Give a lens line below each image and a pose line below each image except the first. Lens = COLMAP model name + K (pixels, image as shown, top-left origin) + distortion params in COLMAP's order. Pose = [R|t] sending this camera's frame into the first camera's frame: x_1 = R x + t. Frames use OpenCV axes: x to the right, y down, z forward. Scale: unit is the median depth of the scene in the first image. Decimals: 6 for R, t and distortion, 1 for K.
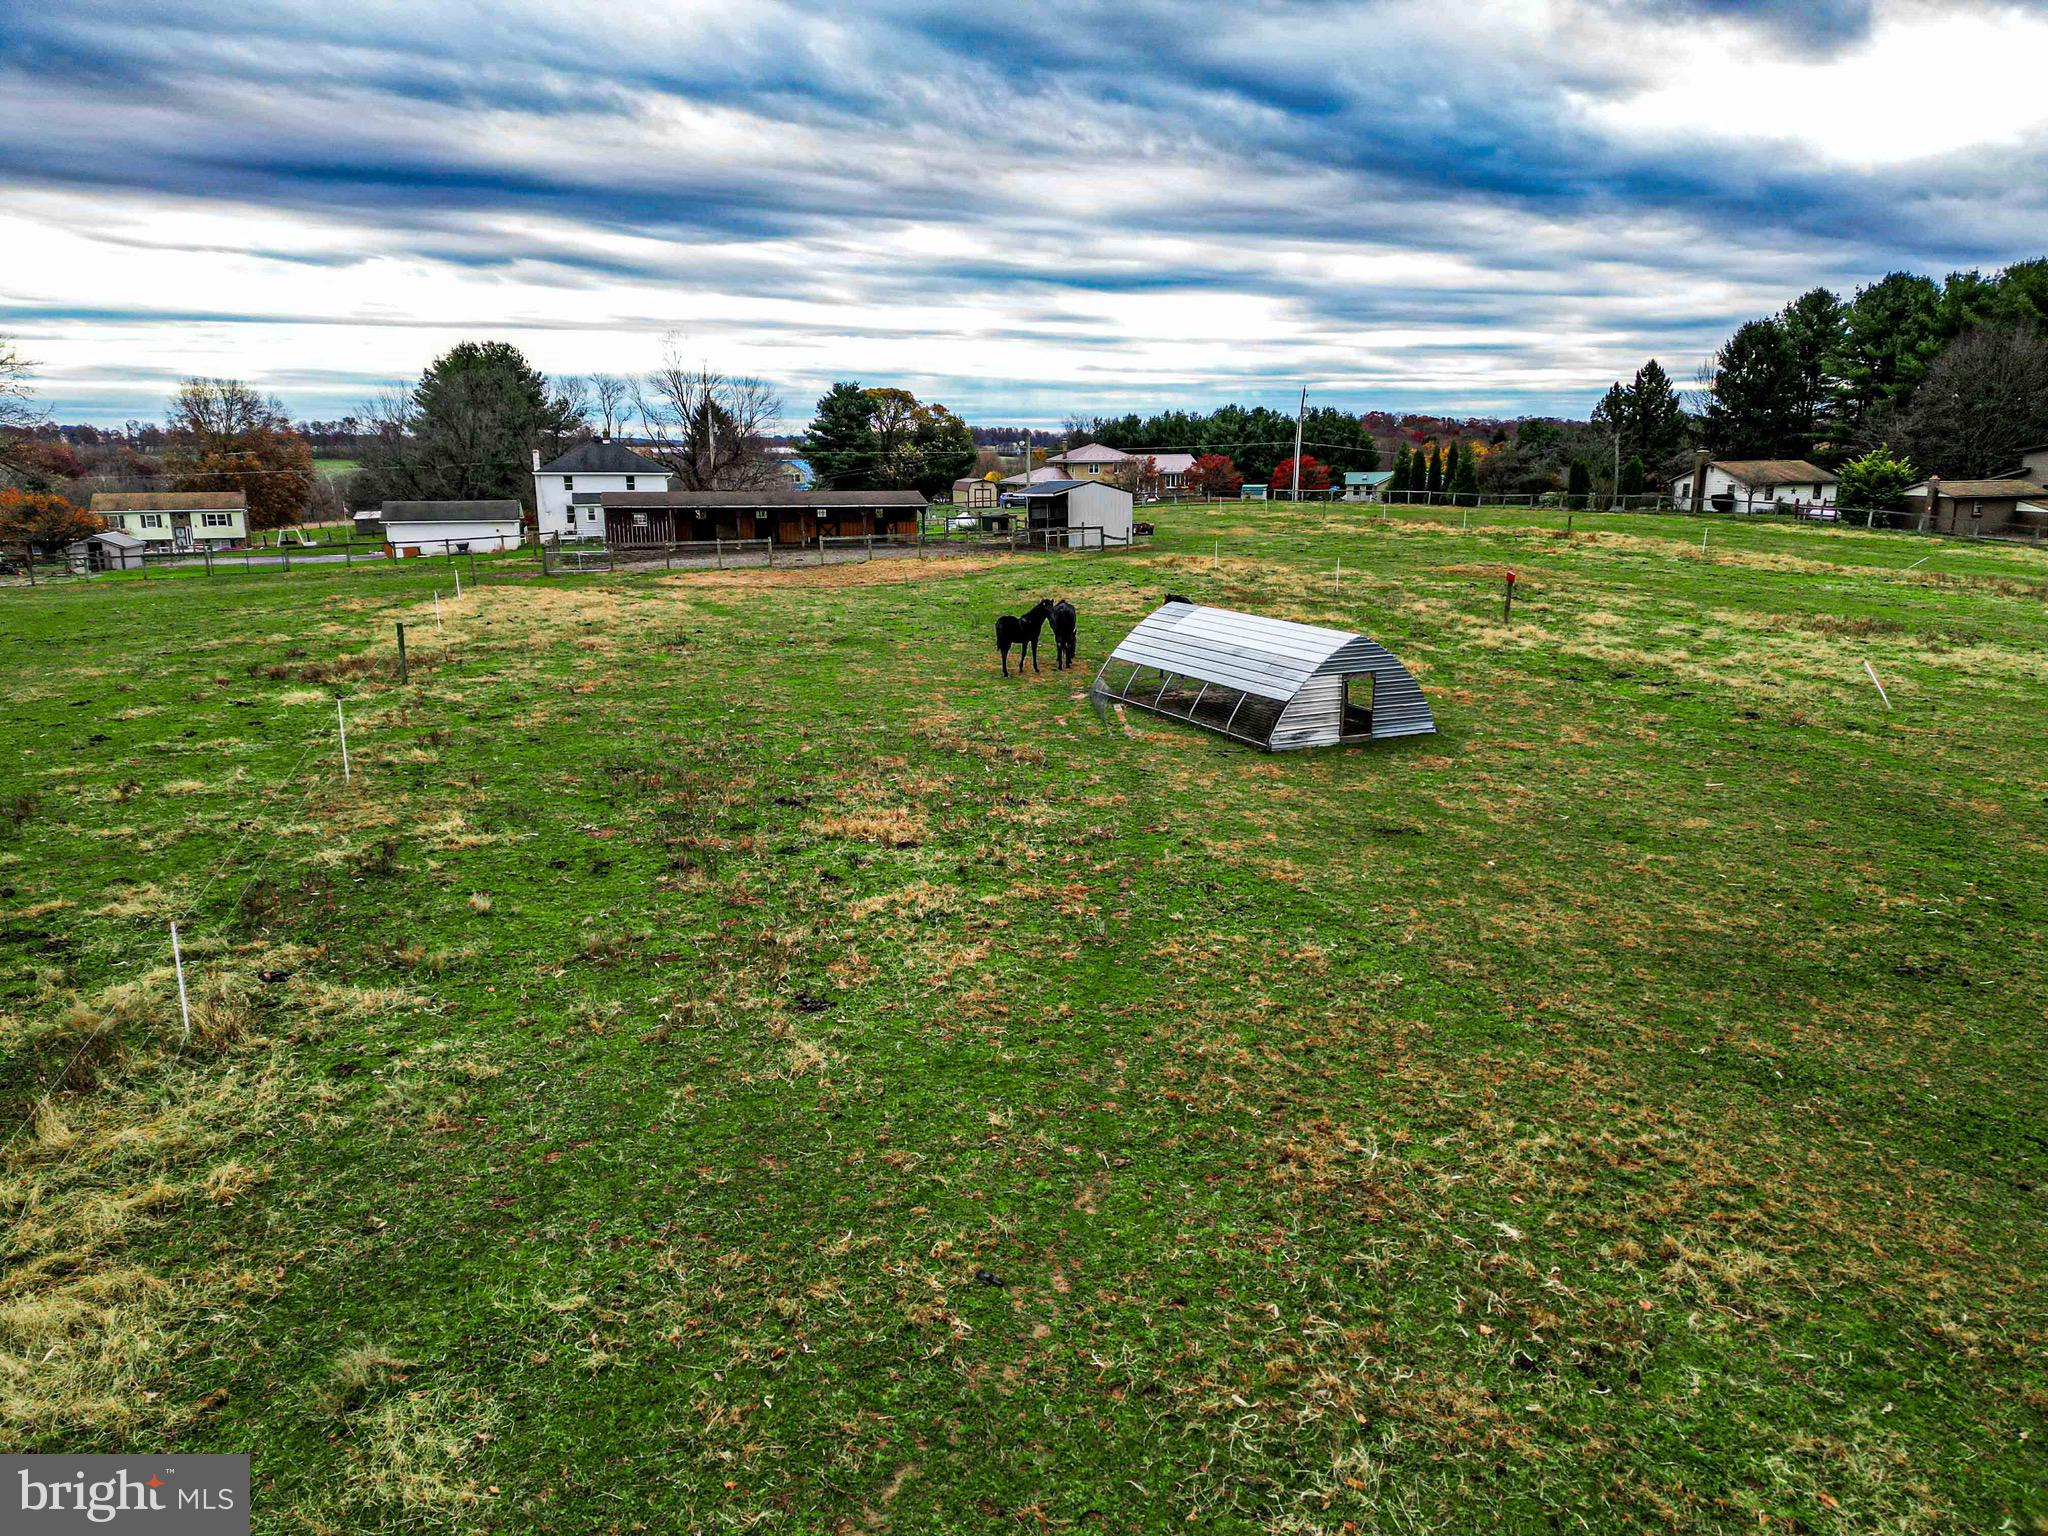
lens RADIAL K [[1392.0, 0, 1028.8], [0, 1392.0, 781.4], [0, 0, 1]] dist [0.062056, -0.042191]
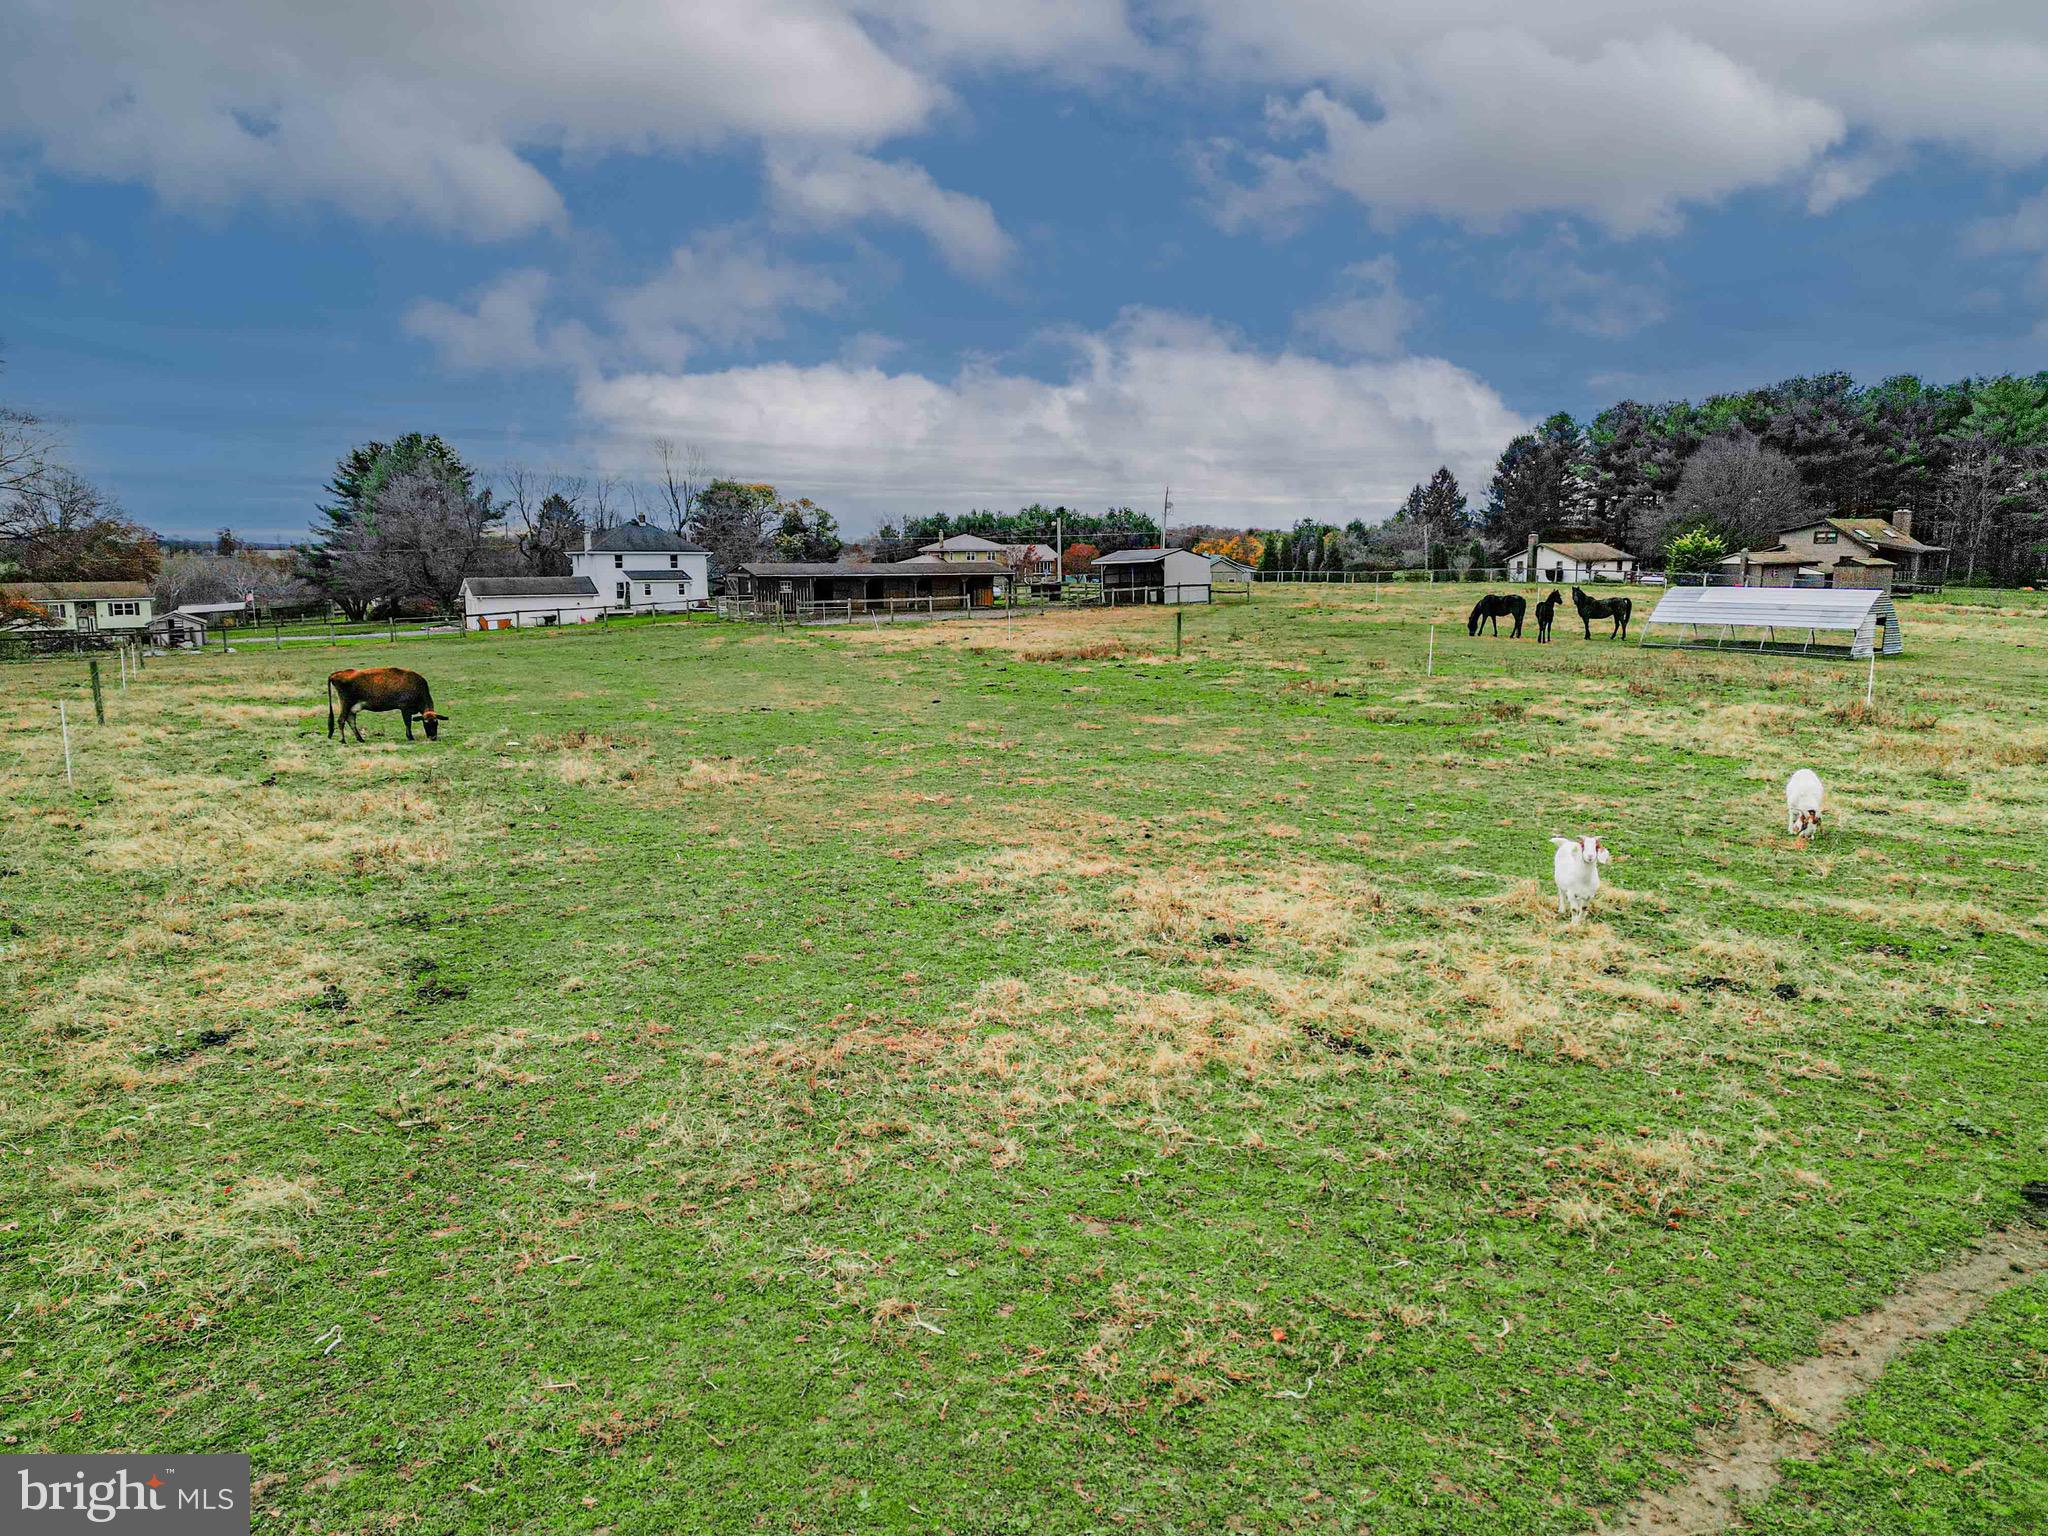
lens RADIAL K [[1392.0, 0, 1020.6], [0, 1392.0, 775.0], [0, 0, 1]] dist [0.062056, -0.042191]
pose [[0.973493, -0.038840, 0.225394, -0.251407], [0.056050, 0.995938, -0.070463, 0.038622], [-0.221741, 0.081228, 0.971716, -0.084724]]
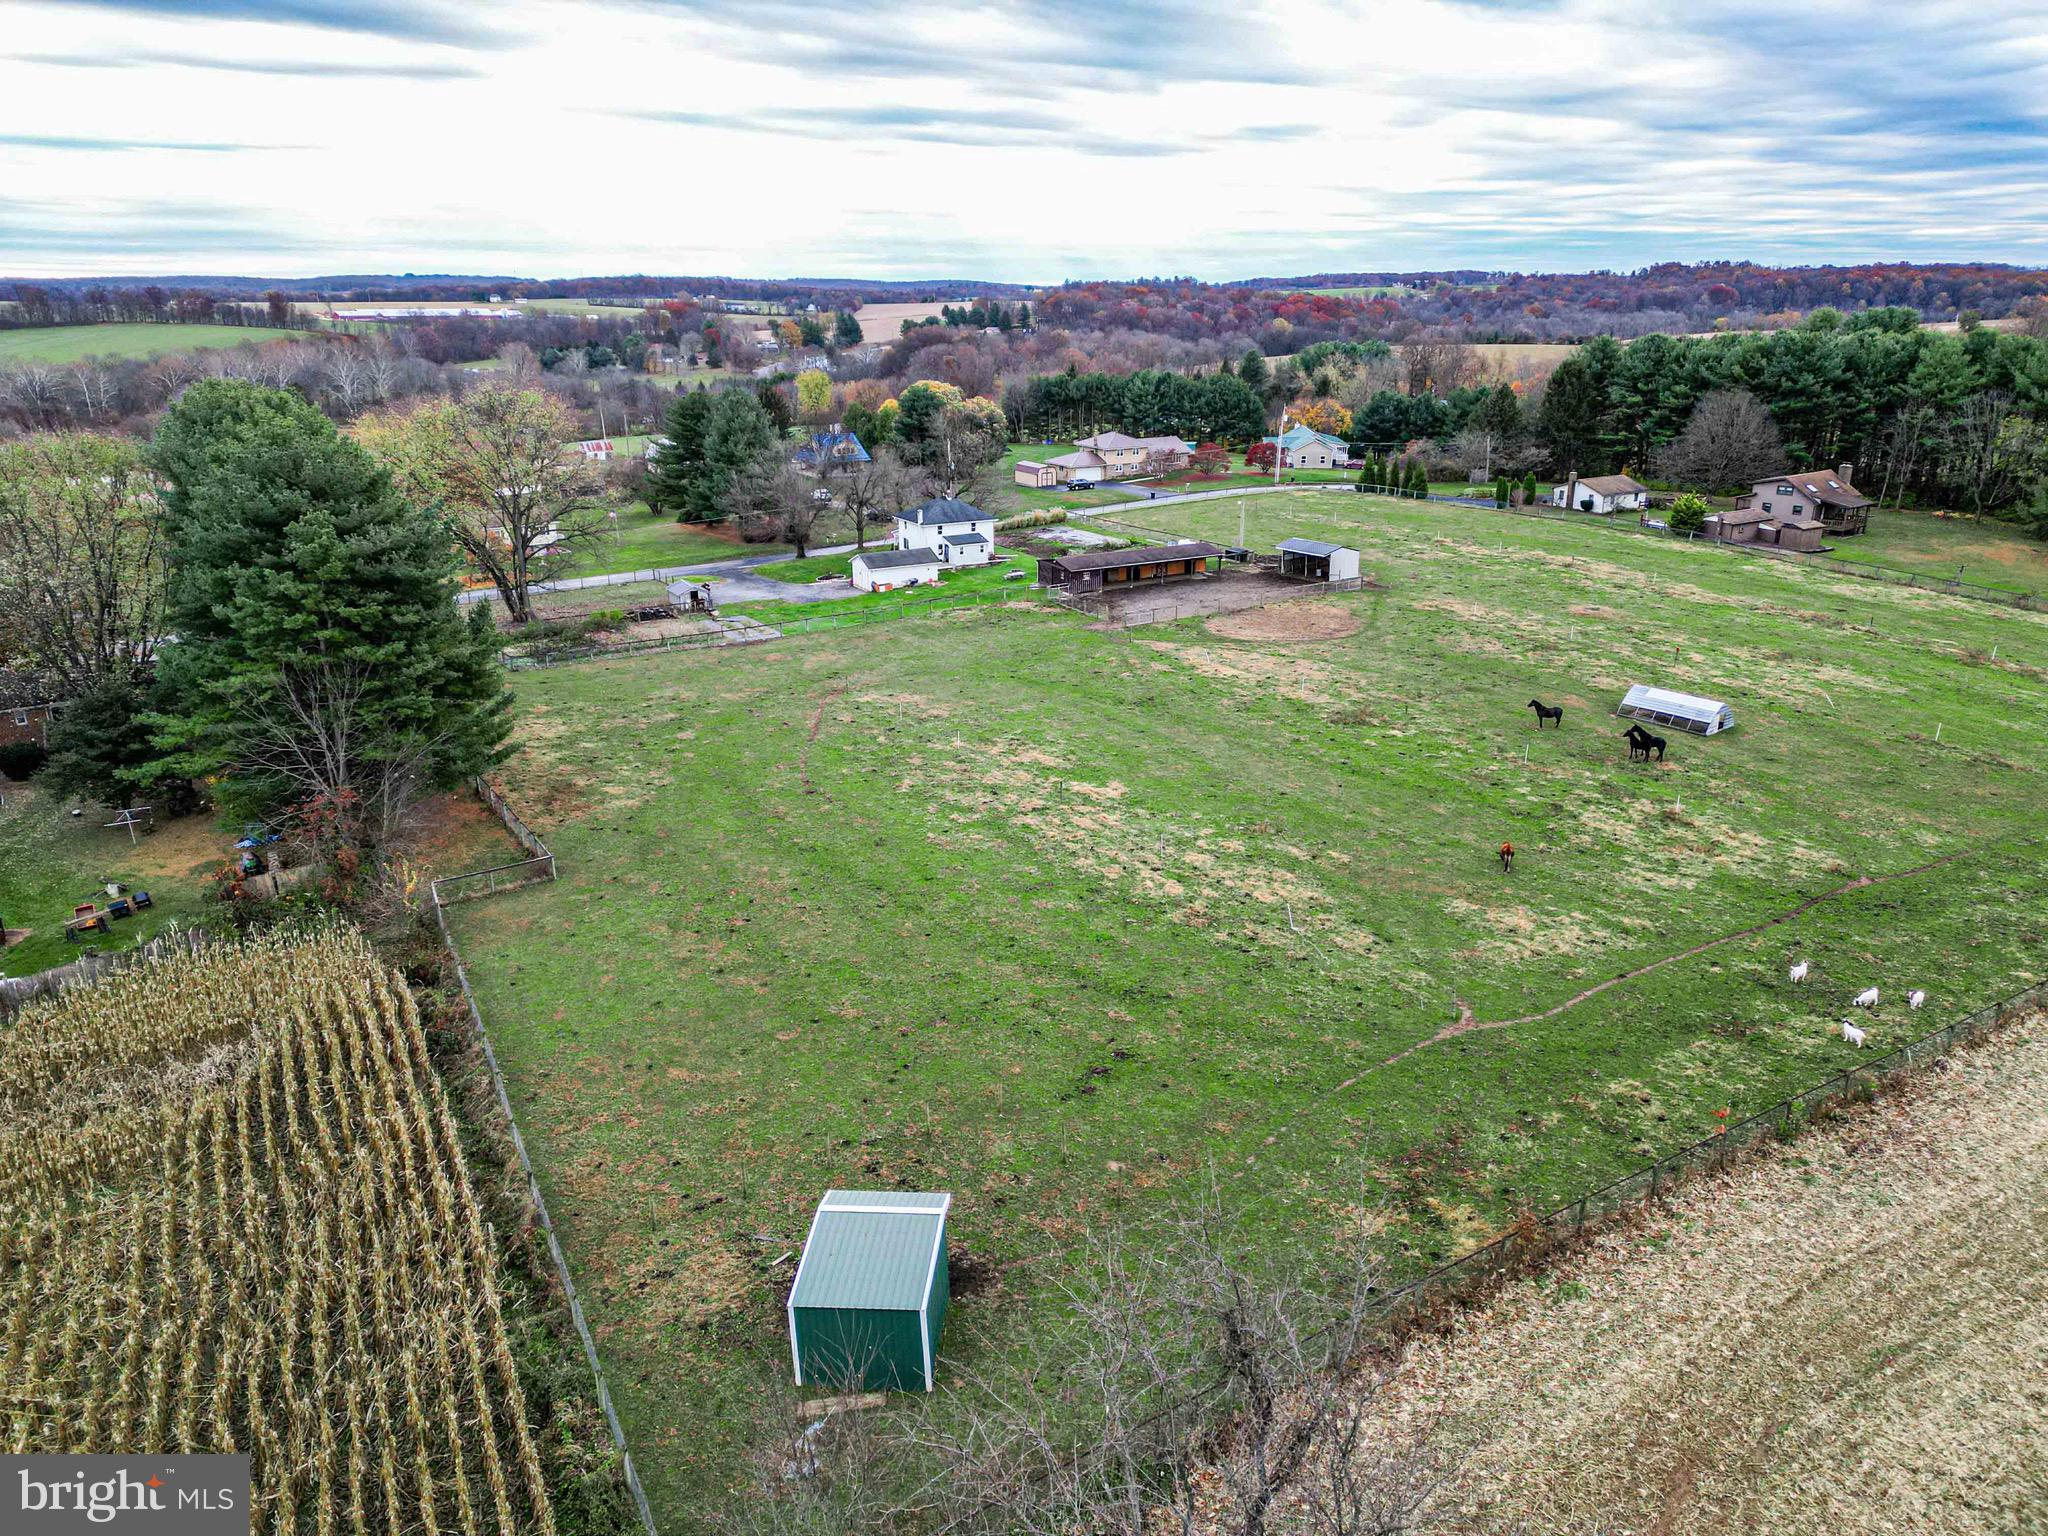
lens RADIAL K [[1392.0, 0, 1034.1], [0, 1392.0, 772.3], [0, 0, 1]] dist [0.062056, -0.042191]
pose [[0.973941, -0.074955, 0.214059, -0.524230], [0.053680, 0.993176, 0.103533, -0.090250], [-0.220358, -0.089344, 0.971319, -0.500196]]
